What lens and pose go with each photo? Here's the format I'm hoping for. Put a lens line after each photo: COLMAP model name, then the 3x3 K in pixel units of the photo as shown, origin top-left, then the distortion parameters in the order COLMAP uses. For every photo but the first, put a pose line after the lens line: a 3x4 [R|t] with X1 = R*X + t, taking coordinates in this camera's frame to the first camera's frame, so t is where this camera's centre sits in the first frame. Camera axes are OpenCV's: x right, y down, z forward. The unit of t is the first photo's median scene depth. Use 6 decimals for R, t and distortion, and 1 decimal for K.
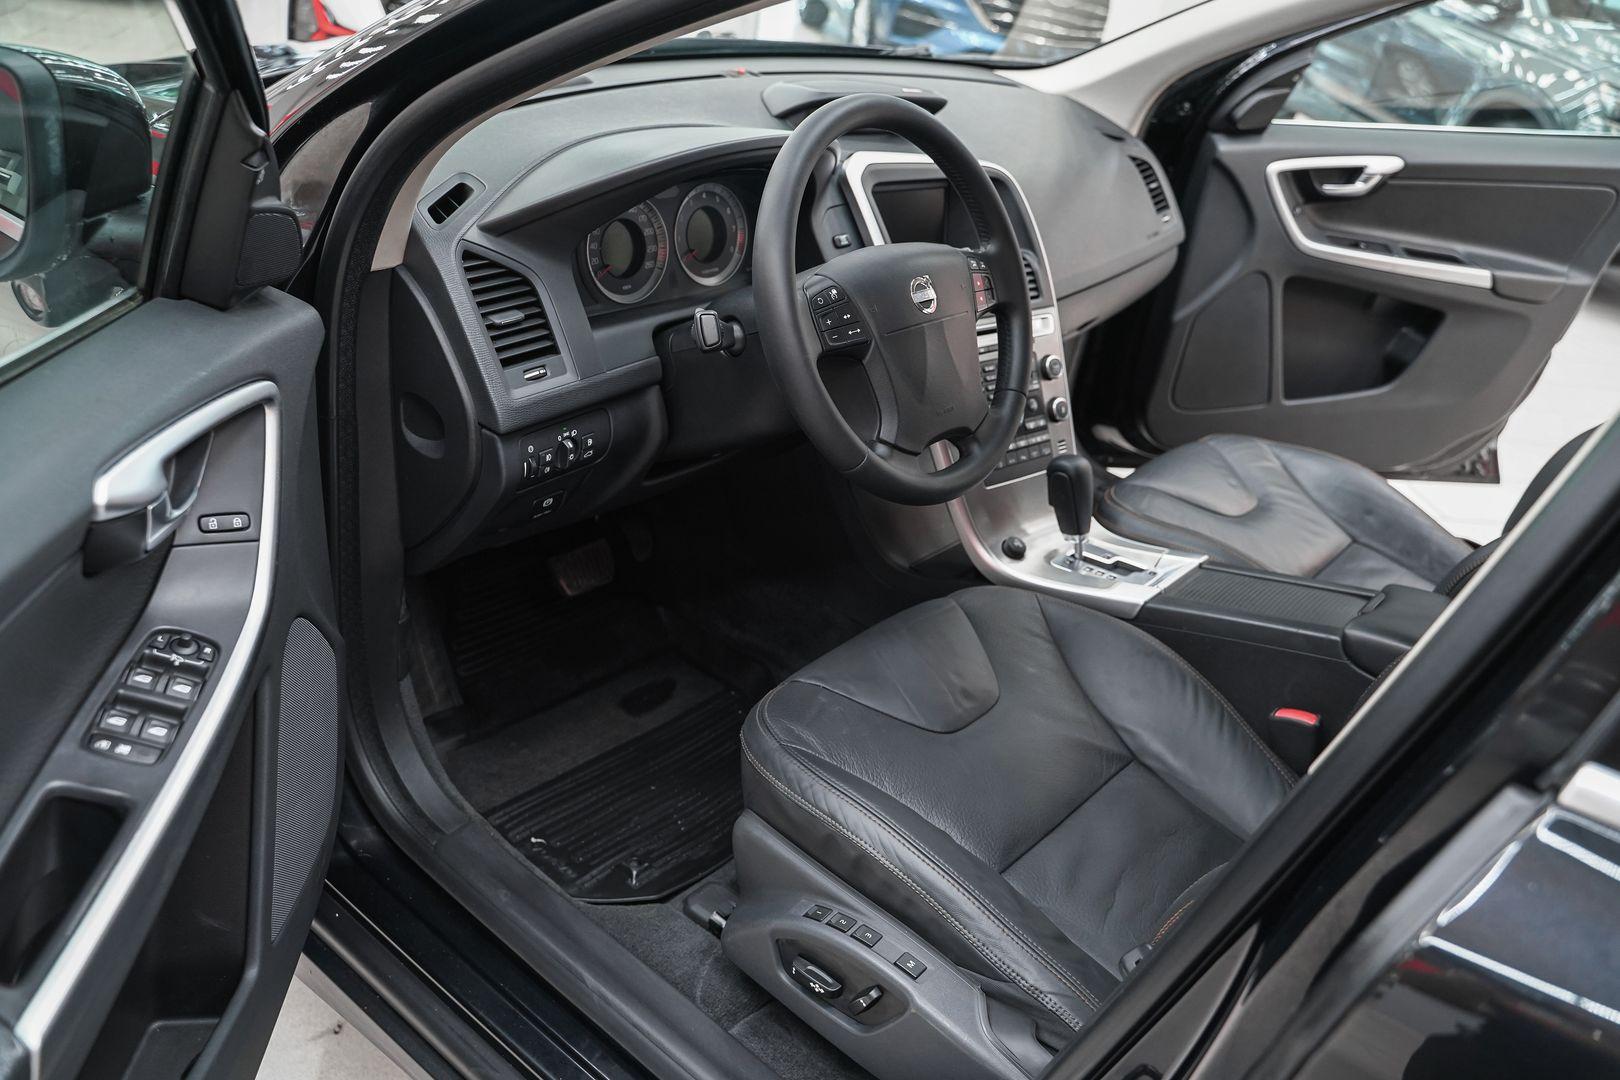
lens RADIAL K [[1304.4, 0, 810.0], [0, 1304.4, 540.0], [0, 0, 1]] dist [-0.118070, 0.090923]
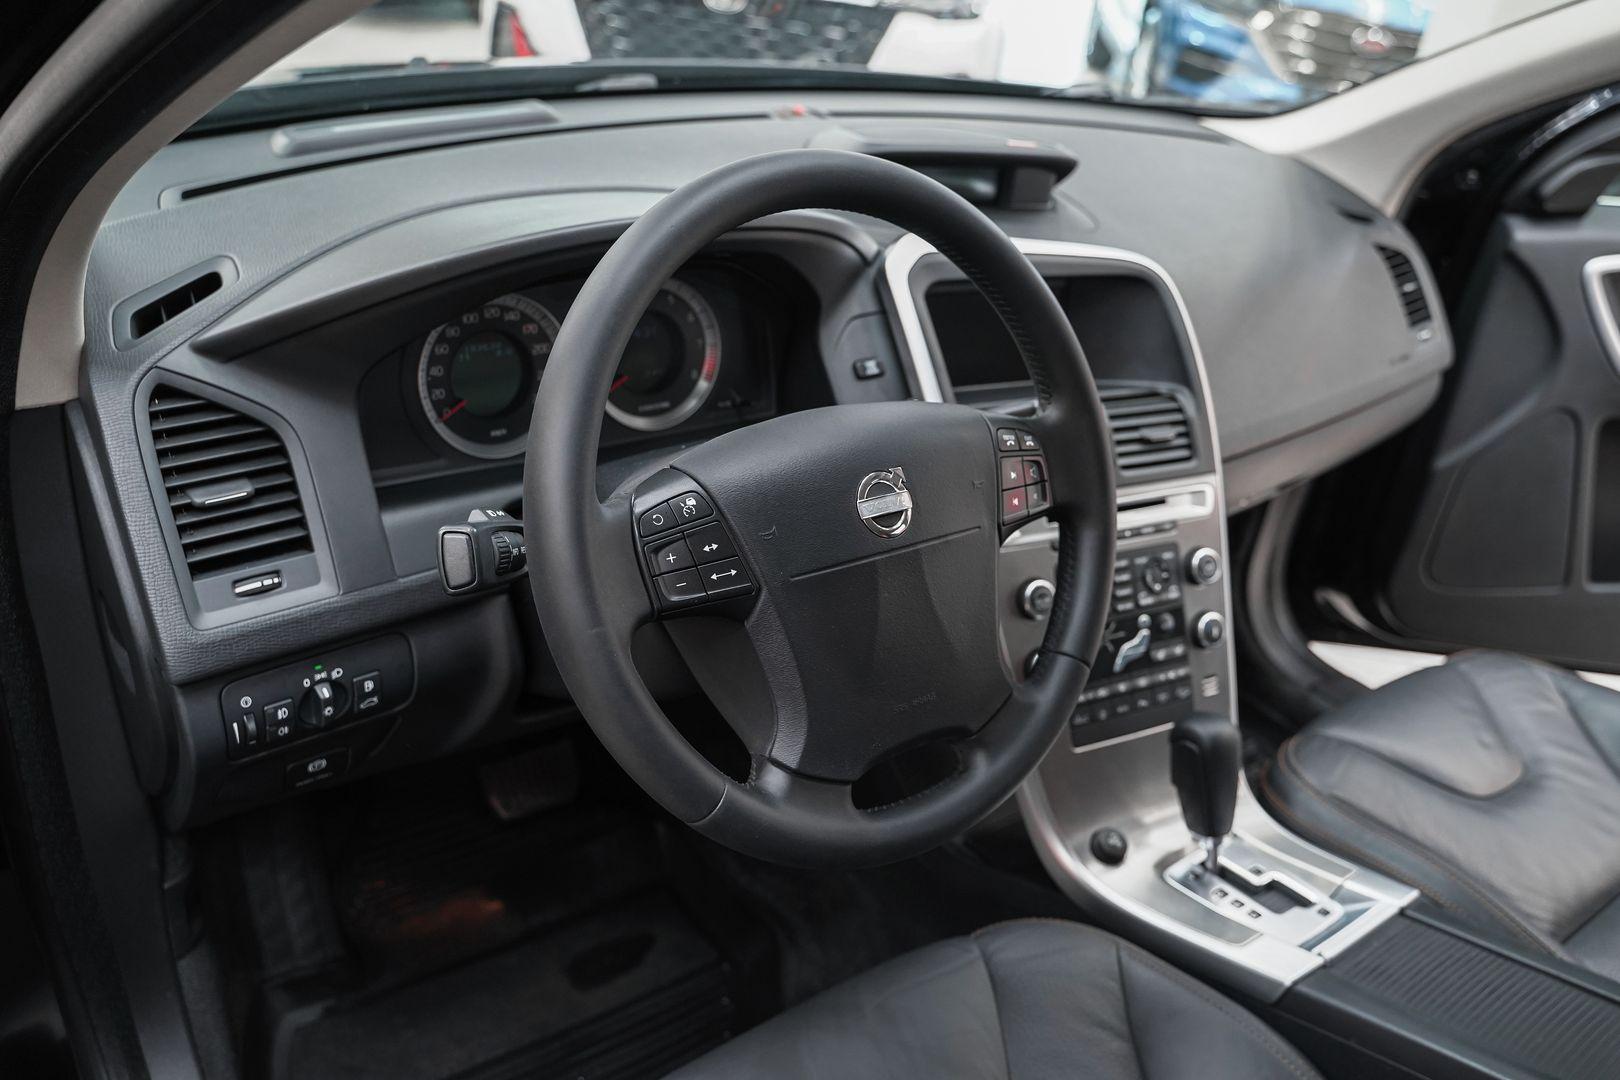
lens RADIAL K [[1341.6, 0, 839.8], [0, 1341.6, 550.9], [0, 0, 1]] dist [-0.119872, 0.104427]
pose [[0.980710, 0.080147, -0.178283, 0.132690], [-0.085745, 0.996030, -0.023911, -0.115523], [0.175659, 0.038737, 0.983689, 0.317624]]
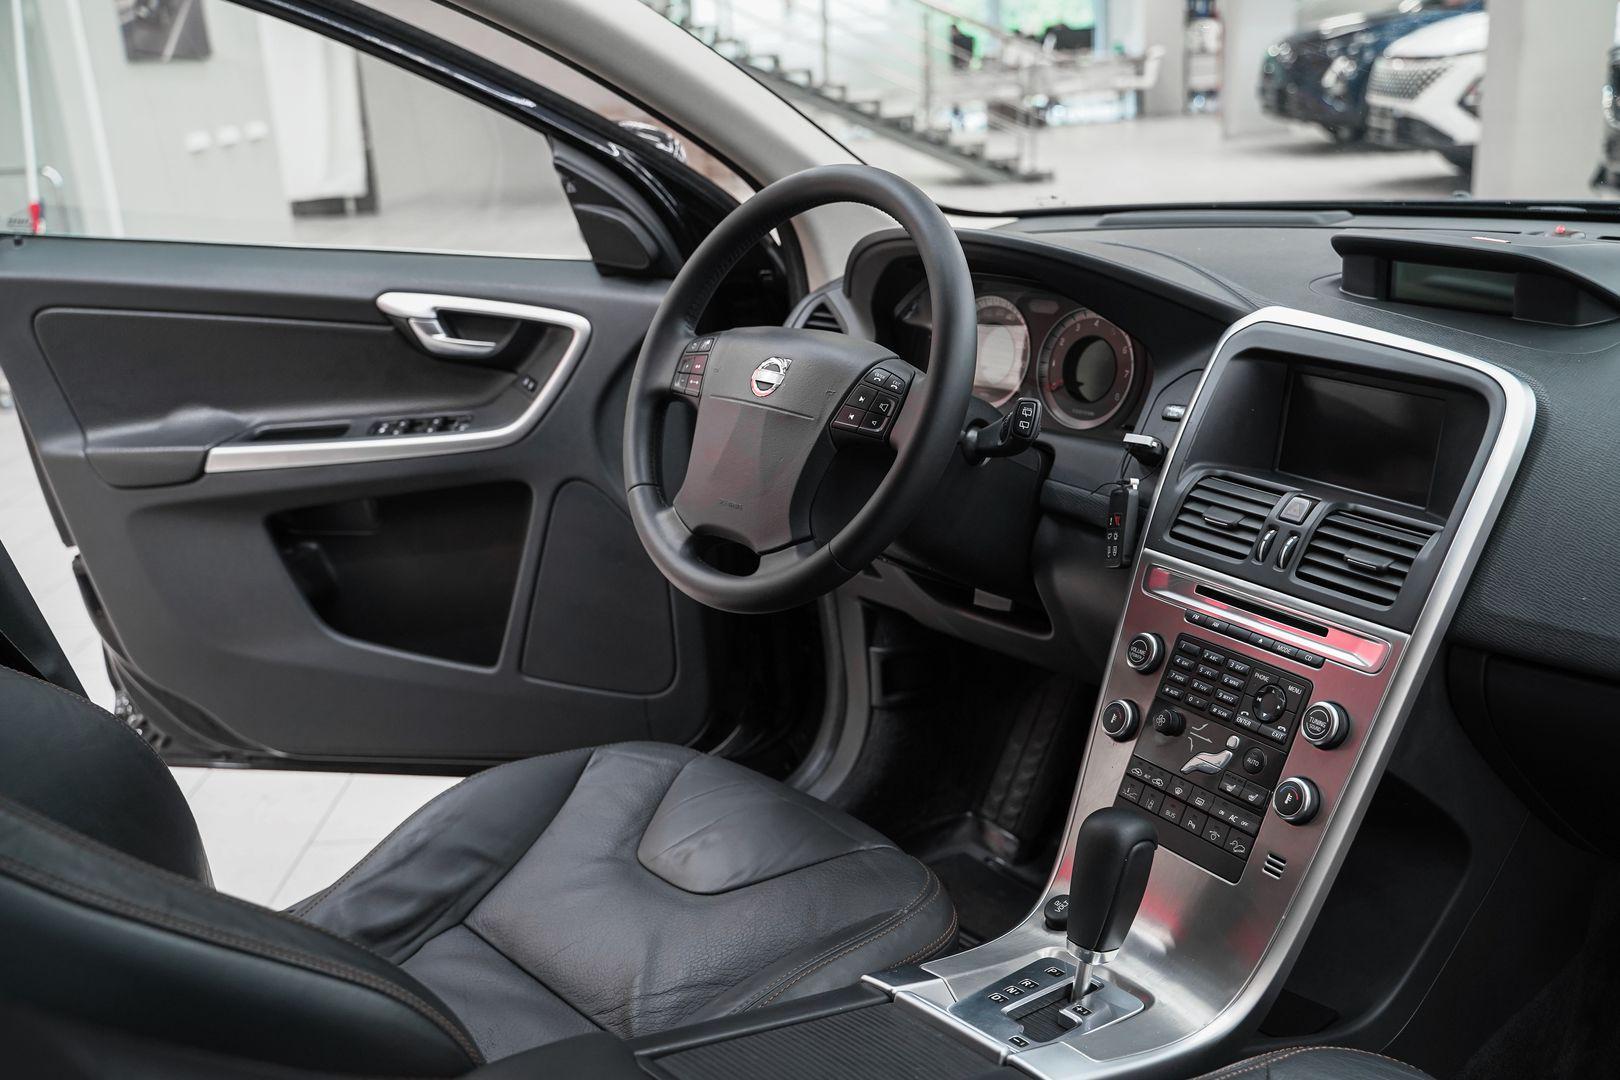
lens RADIAL K [[1585.5, 0, 810.0], [0, 1585.5, 540.0], [0, 0, 1]] dist [-0.082063, 0.172576]
pose [[-0.146423, 0.178641, -0.972958, 0.875952], [-0.443968, 0.867070, 0.226013, -0.264906], [0.883998, 0.465055, -0.047648, 0.856636]]
